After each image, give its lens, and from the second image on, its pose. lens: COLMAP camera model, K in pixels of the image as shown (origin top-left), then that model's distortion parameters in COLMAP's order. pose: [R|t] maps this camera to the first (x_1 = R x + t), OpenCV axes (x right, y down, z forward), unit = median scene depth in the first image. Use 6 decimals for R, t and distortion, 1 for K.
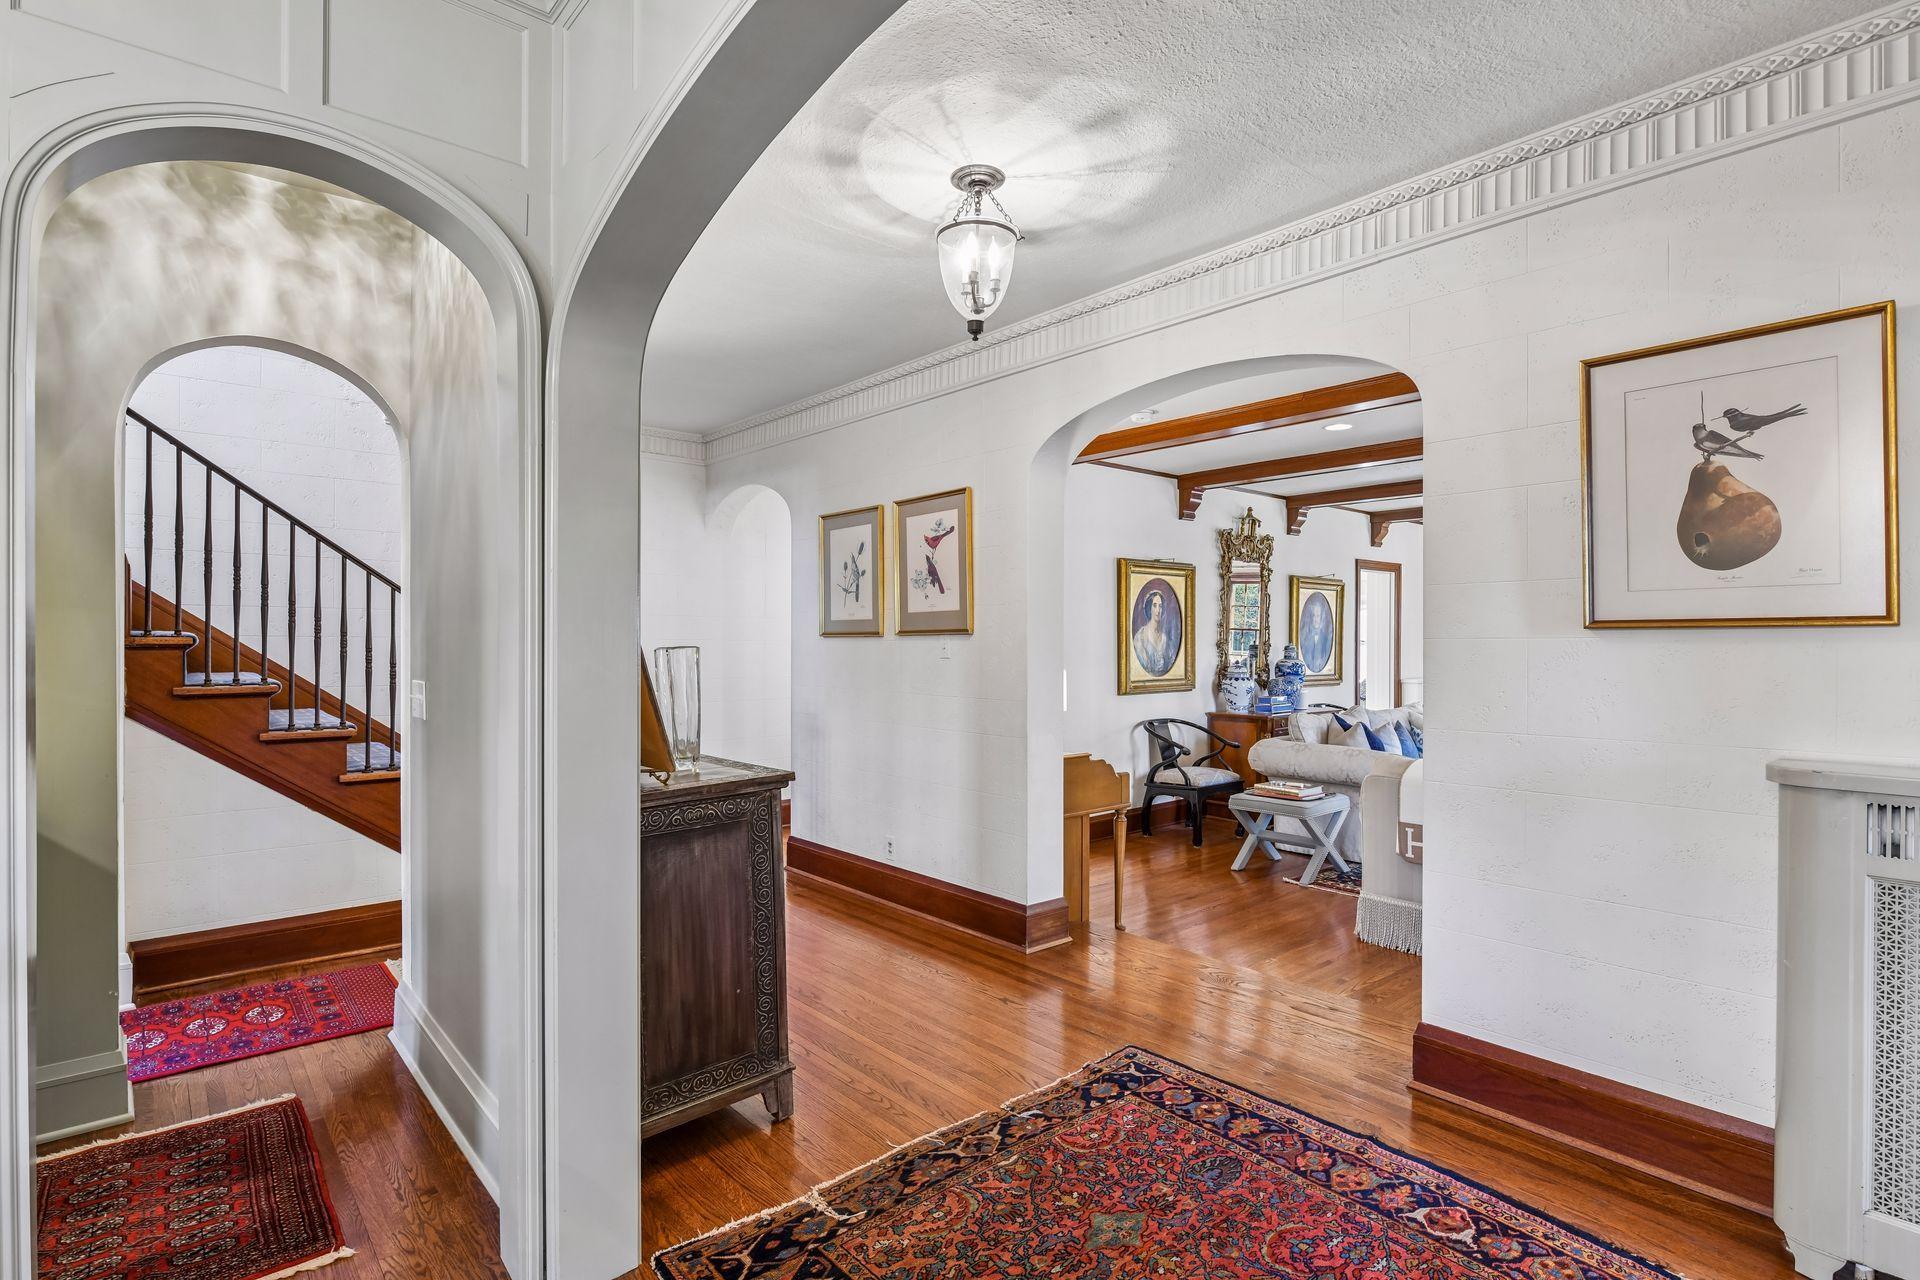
lens RADIAL K [[964.4, 0, 953.8], [0, 964.4, 637.1], [0, 0, 1]] dist [-0.003519, -0.001688]
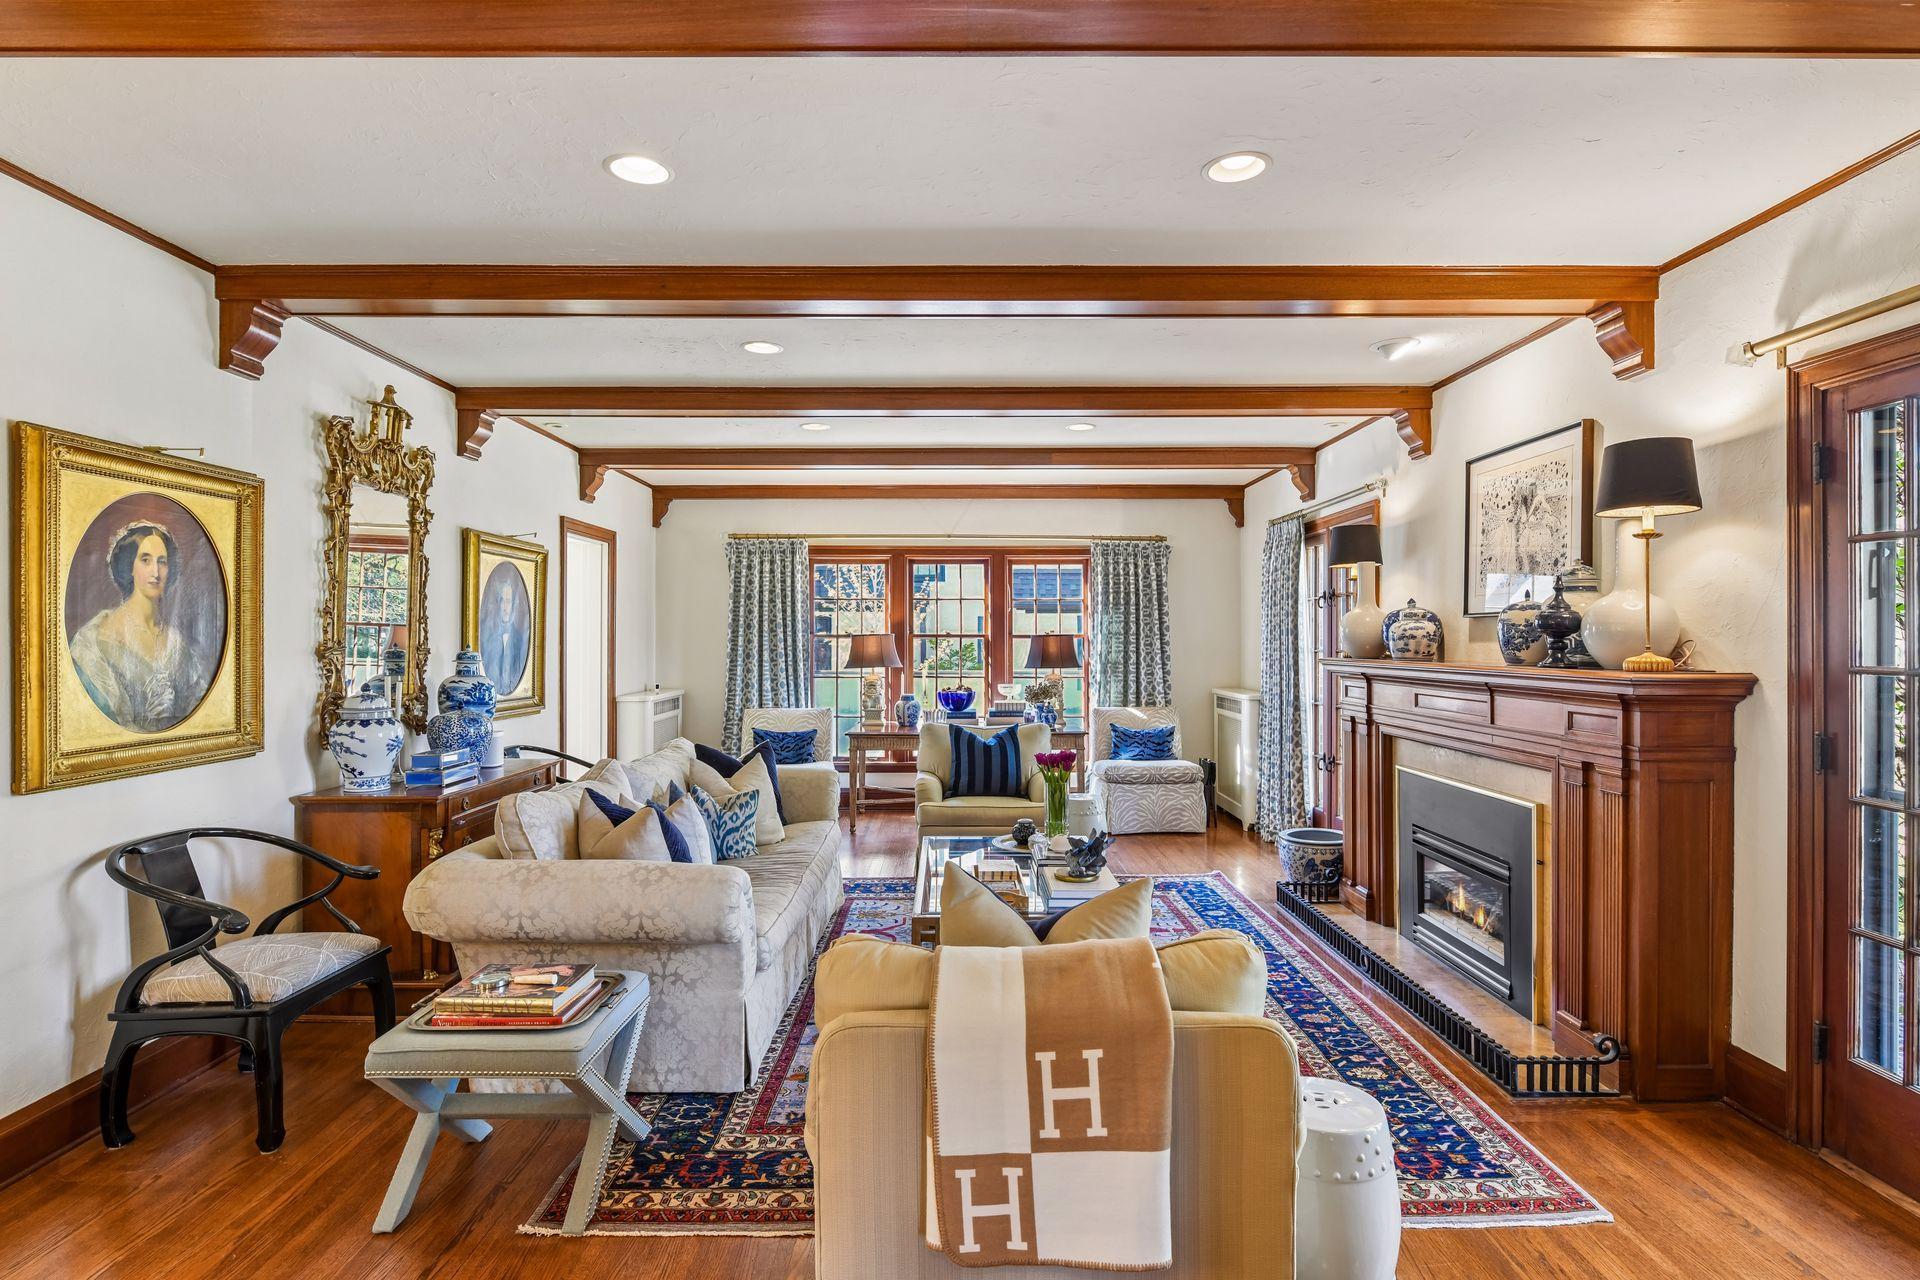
lens RADIAL K [[964.4, 0, 953.8], [0, 964.4, 637.1], [0, 0, 1]] dist [-0.003519, -0.001688]
pose [[0.650244, -0.000461, 0.759725, 0.116397], [-0.000041, 1.000000, 0.000643, -0.000098], [-0.759725, -0.000449, 0.650244, 0.453612]]
